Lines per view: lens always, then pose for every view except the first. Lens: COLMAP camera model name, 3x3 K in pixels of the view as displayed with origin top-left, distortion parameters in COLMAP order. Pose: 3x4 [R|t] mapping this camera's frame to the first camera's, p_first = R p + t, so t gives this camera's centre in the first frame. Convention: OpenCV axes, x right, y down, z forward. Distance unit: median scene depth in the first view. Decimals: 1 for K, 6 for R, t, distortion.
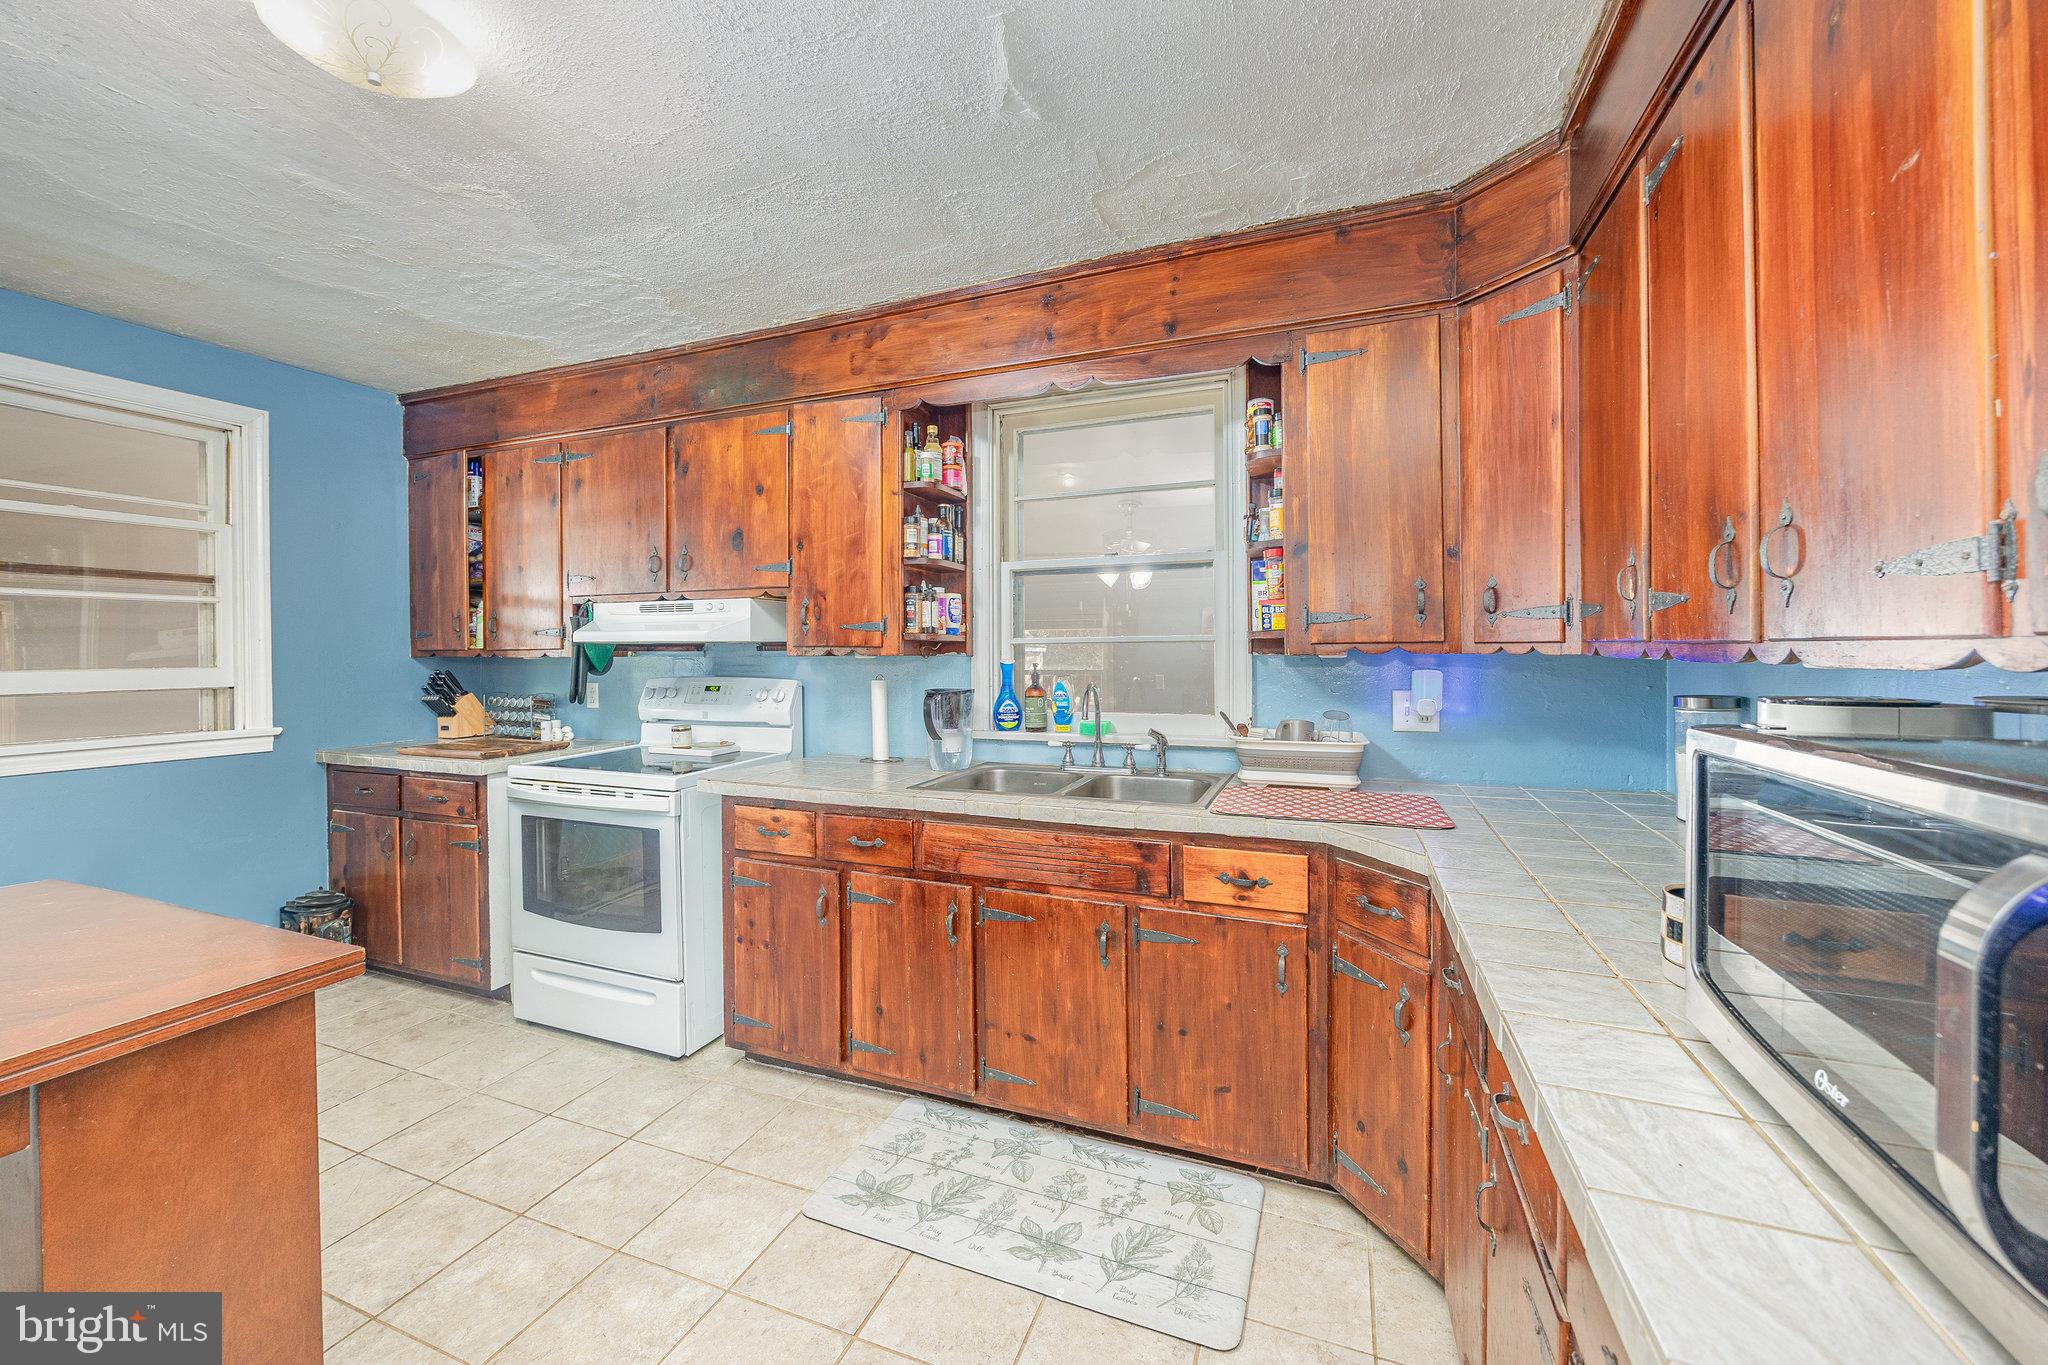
lens RADIAL K [[793.1, 0, 1019.9], [0, 793.1, 646.3], [0, 0, 1]] dist [-0.001788, -0.000264]
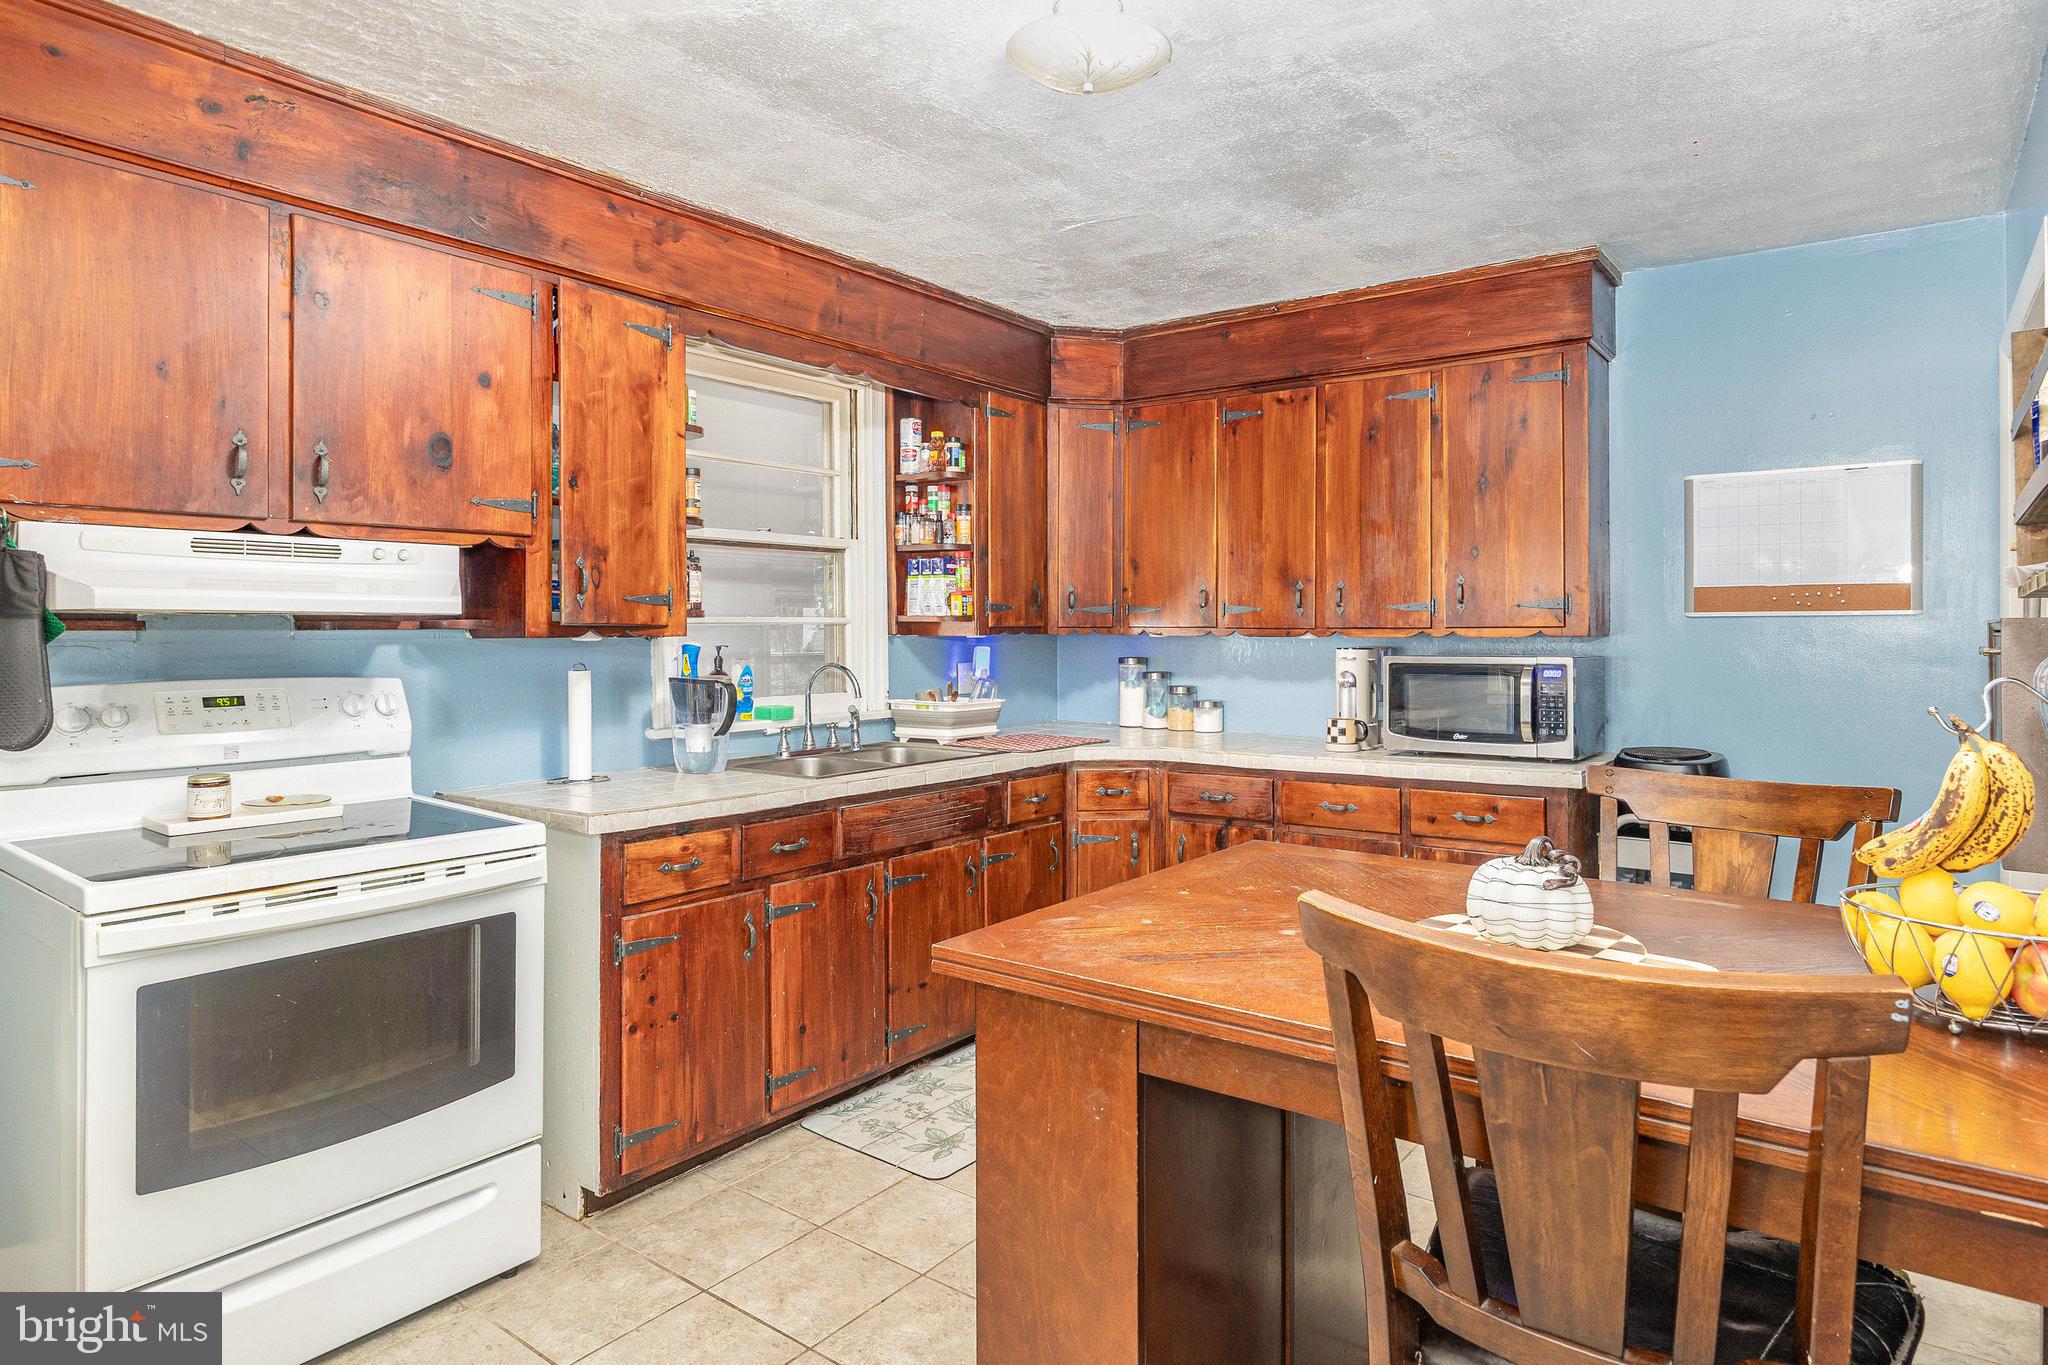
lens RADIAL K [[1169.4, 0, 1025.7], [0, 1169.4, 613.9], [0, 0, 1]] dist [0.005466, -0.000531]
pose [[0.264462, 0.018846, 0.964212, -1.256296], [-0.005334, 0.999822, -0.018079, 0.008087], [-0.964381, -0.000362, 0.264516, 0.359949]]
